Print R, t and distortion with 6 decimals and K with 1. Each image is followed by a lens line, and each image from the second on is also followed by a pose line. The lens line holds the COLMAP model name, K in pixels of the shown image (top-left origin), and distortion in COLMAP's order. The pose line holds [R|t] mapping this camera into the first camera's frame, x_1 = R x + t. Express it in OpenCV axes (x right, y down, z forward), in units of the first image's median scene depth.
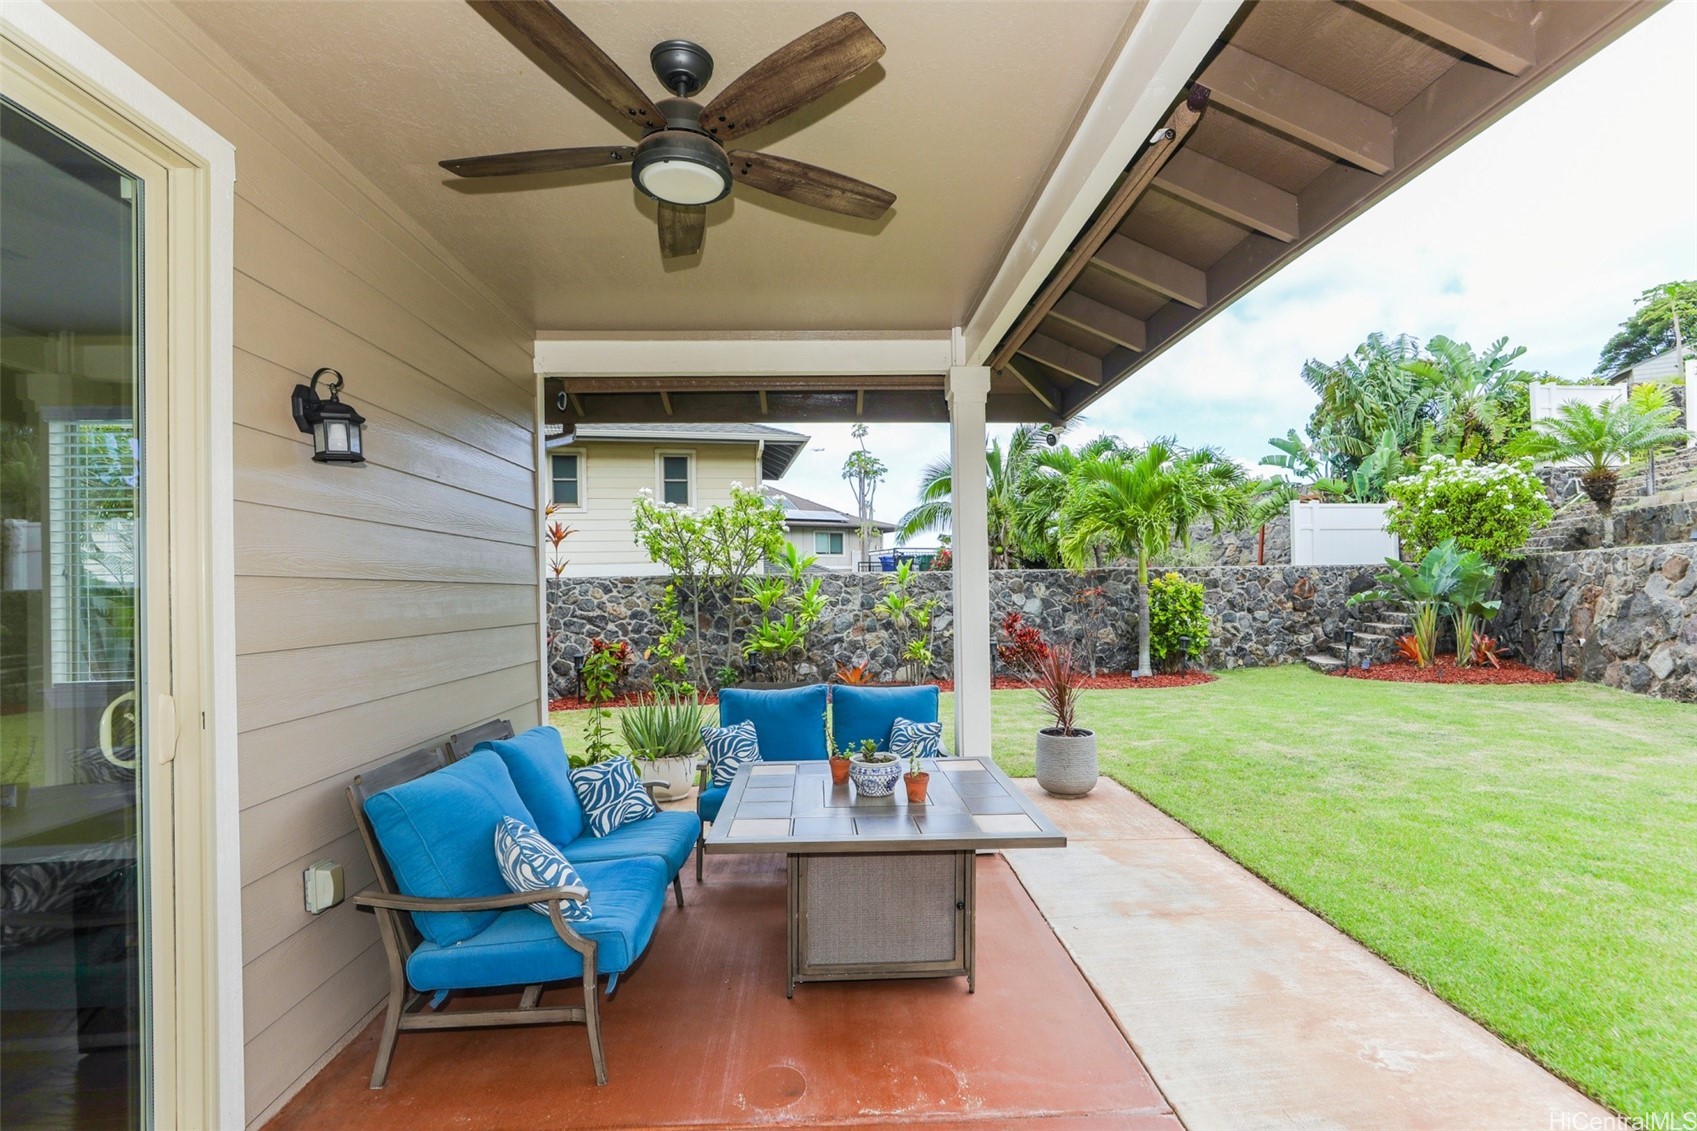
lens RADIAL K [[776.1, 0, 852.2], [0, 776.1, 568.8], [0, 0, 1]] dist [-0.020324, 0.006788]
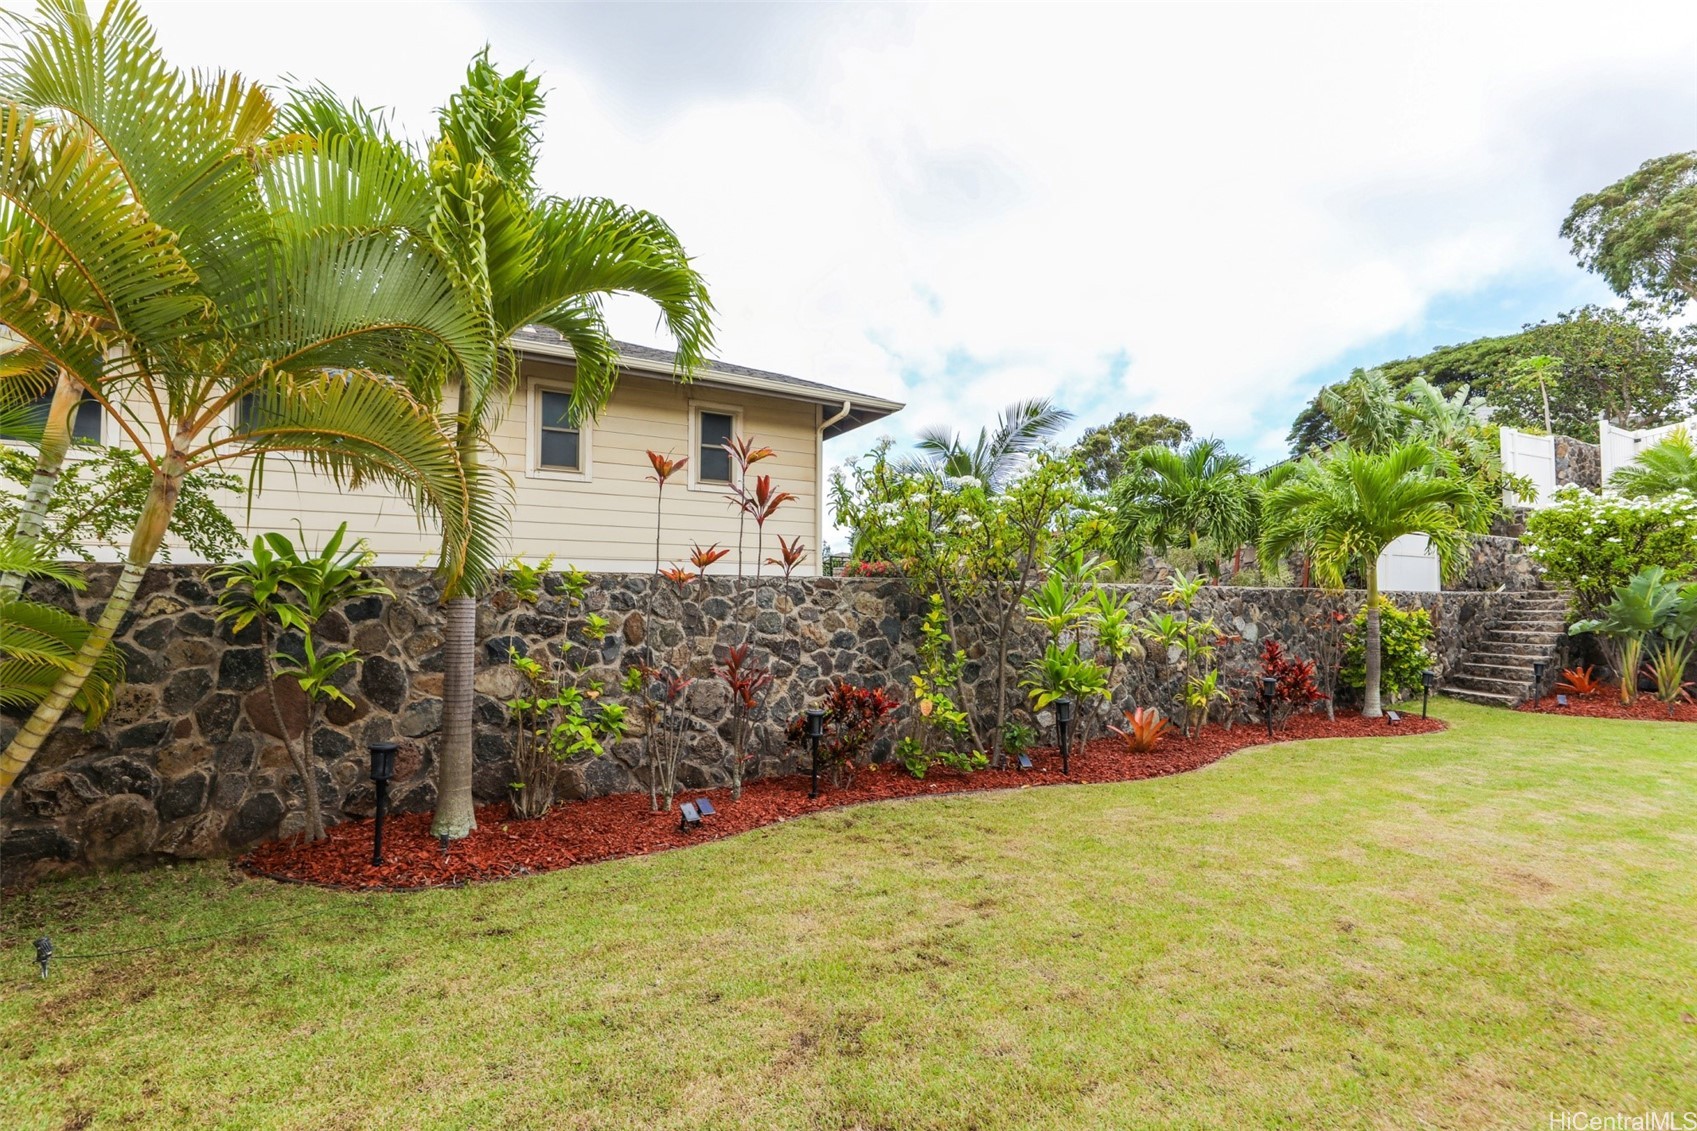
lens RADIAL K [[776.1, 0, 843.5], [0, 776.1, 576.5], [0, 0, 1]] dist [-0.020324, 0.006788]
pose [[0.951113, 0.034955, 0.306858, -0.443287], [-0.031224, 0.999367, -0.017059, 0.018123], [-0.307260, 0.006644, 0.951602, 0.383140]]
